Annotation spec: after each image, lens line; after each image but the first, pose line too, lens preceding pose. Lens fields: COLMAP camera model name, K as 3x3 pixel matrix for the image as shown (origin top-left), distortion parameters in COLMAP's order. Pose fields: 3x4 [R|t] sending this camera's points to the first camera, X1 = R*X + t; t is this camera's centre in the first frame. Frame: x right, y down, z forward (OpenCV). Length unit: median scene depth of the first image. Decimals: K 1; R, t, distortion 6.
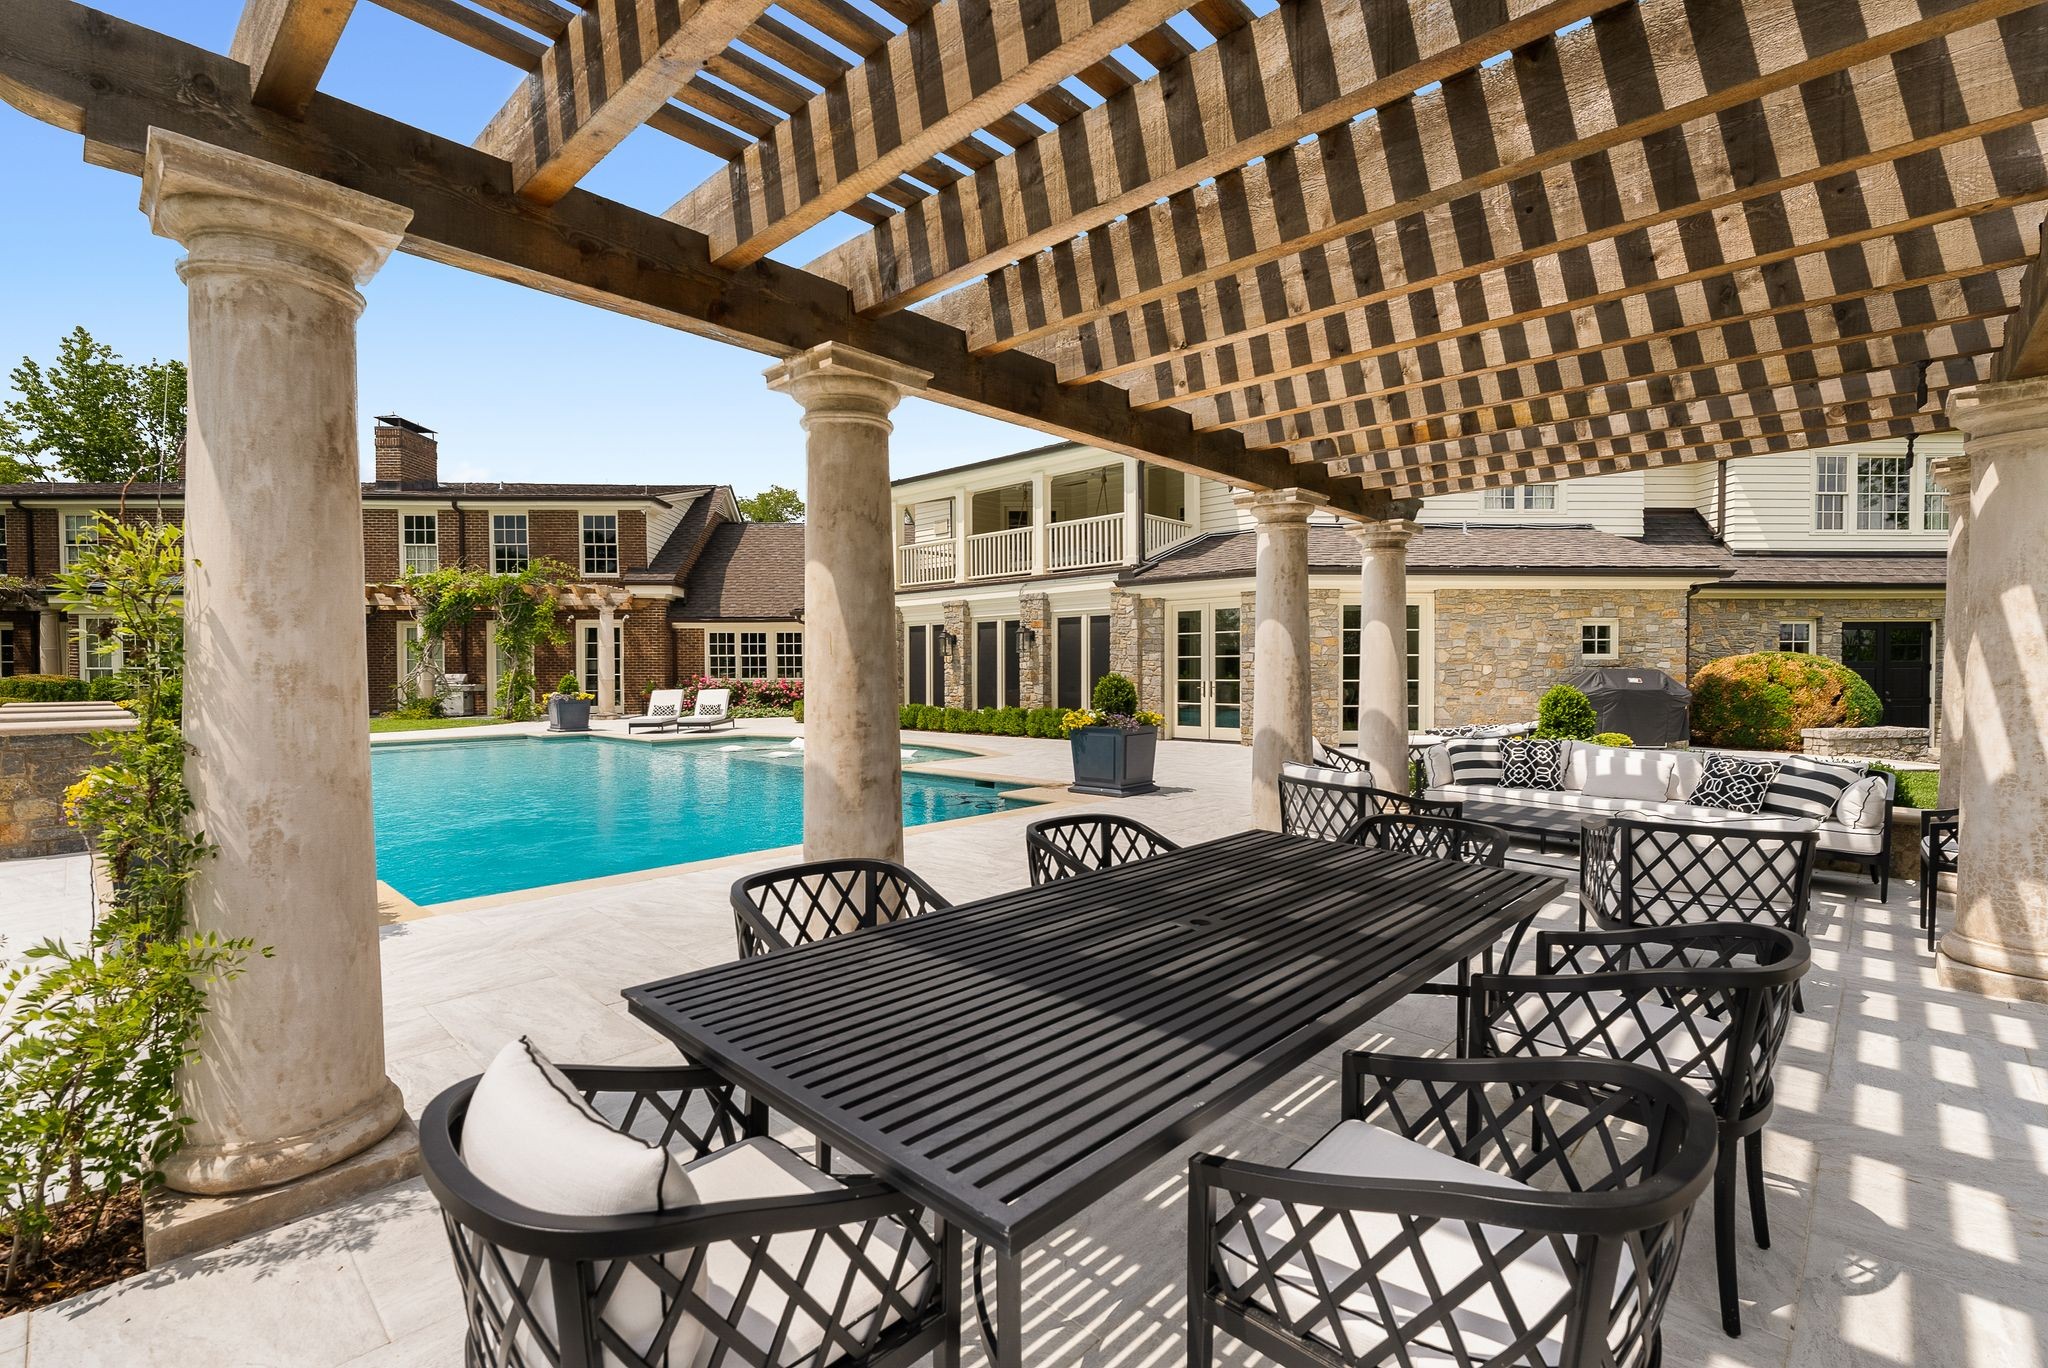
lens RADIAL K [[916.7, 0, 1024.0], [0, 916.7, 684.0], [0, 0, 1]] dist [0.002243, 0.000461]
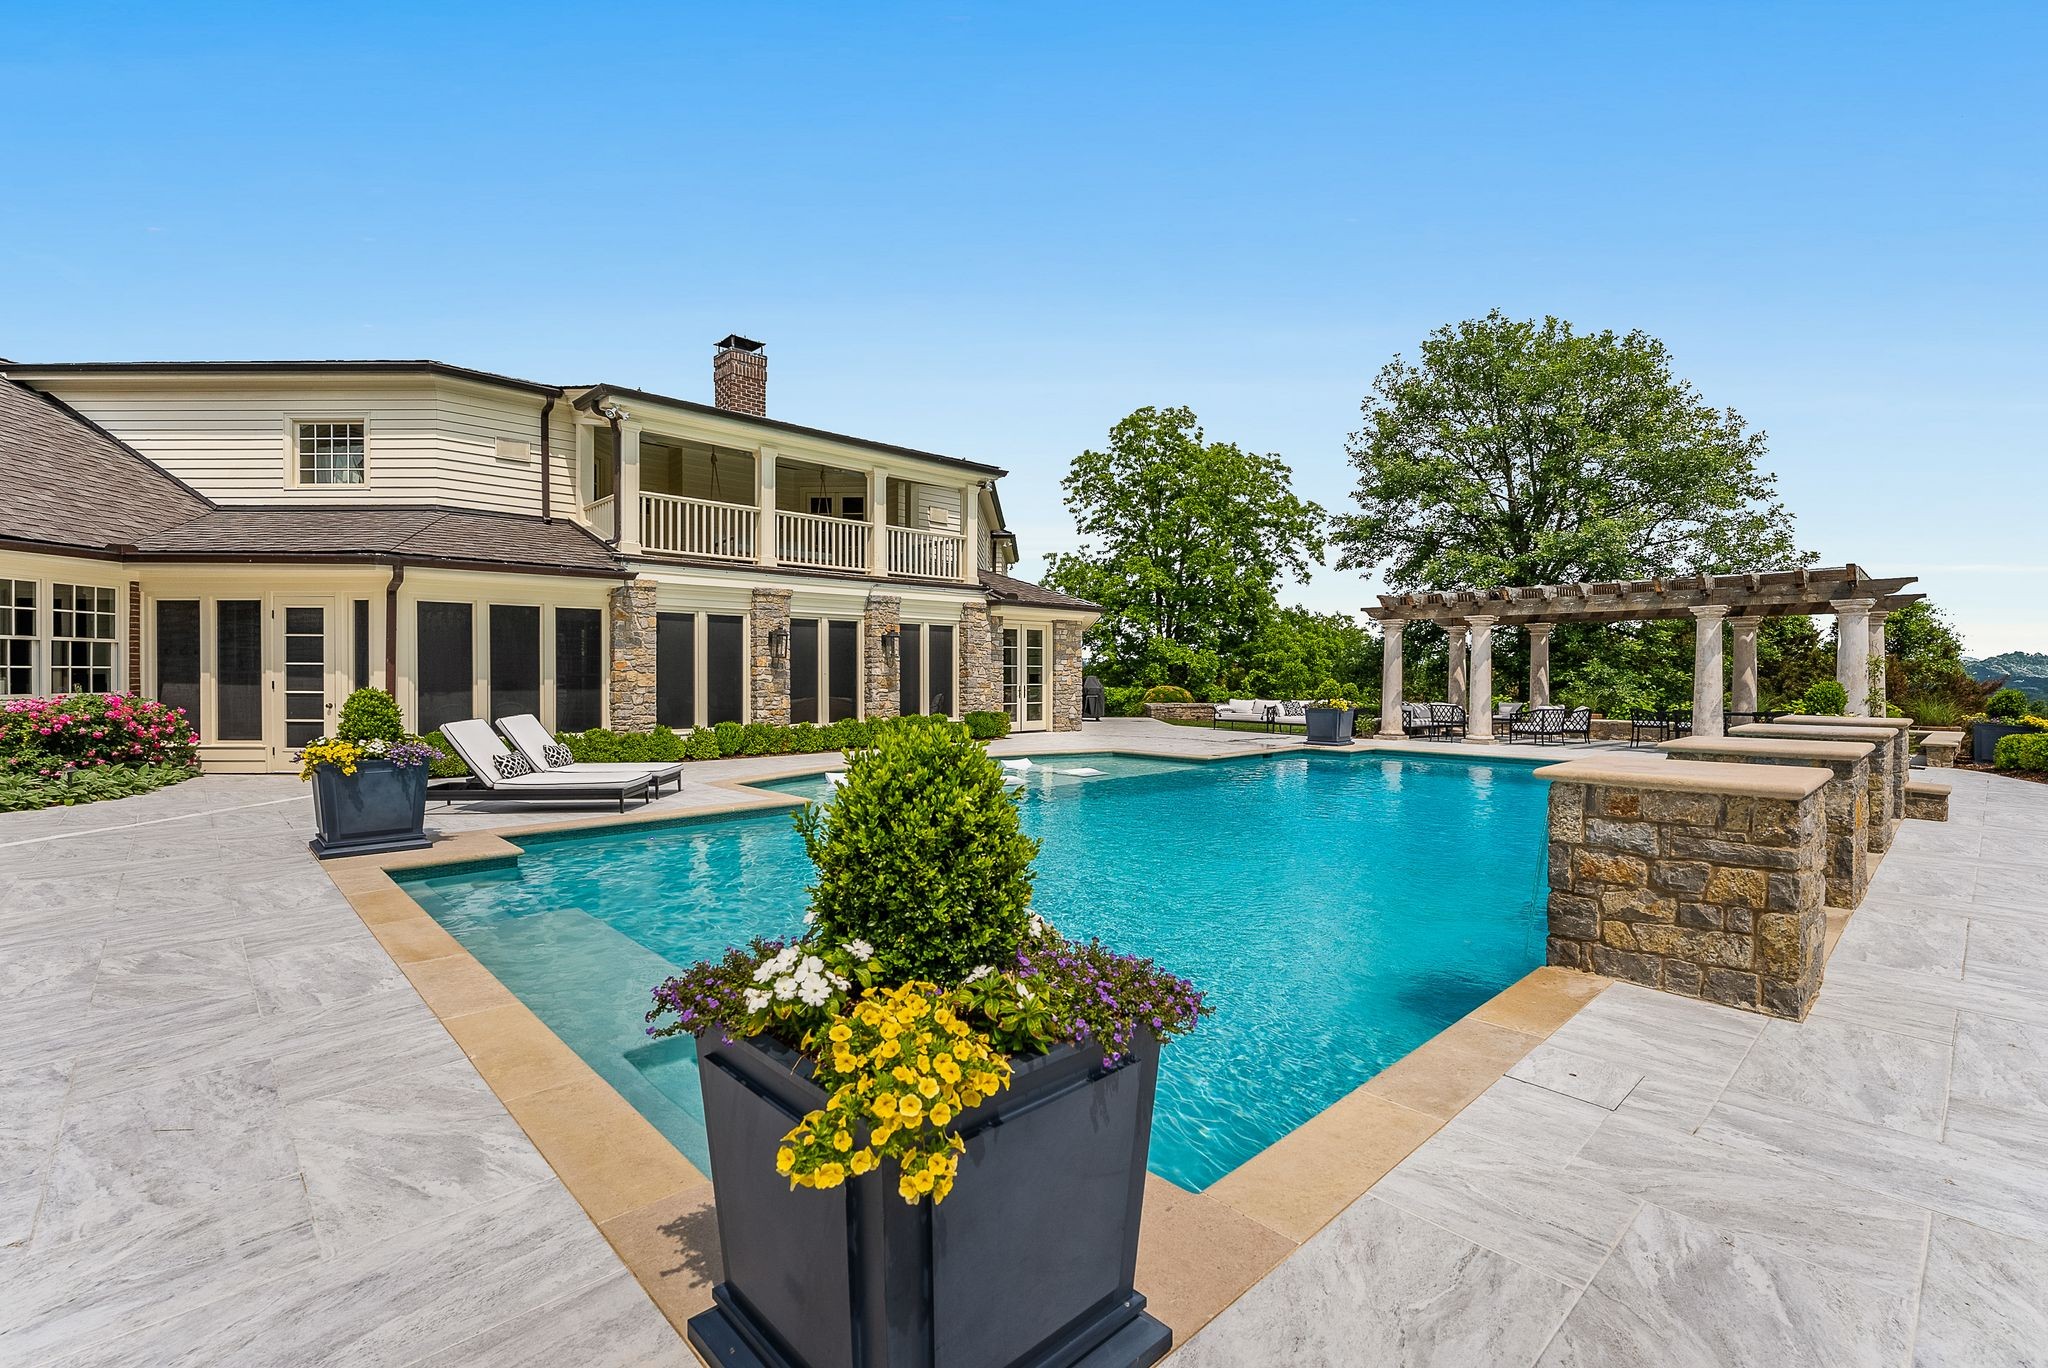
lens RADIAL K [[916.7, 0, 1024.0], [0, 916.7, 684.0], [0, 0, 1]] dist [0.002243, 0.000461]
pose [[0.045737, 0.005134, 0.998940, -0.823986], [0.027906, 0.999590, -0.006415, 0.001860], [-0.998564, 0.028170, 0.045575, 0.737070]]
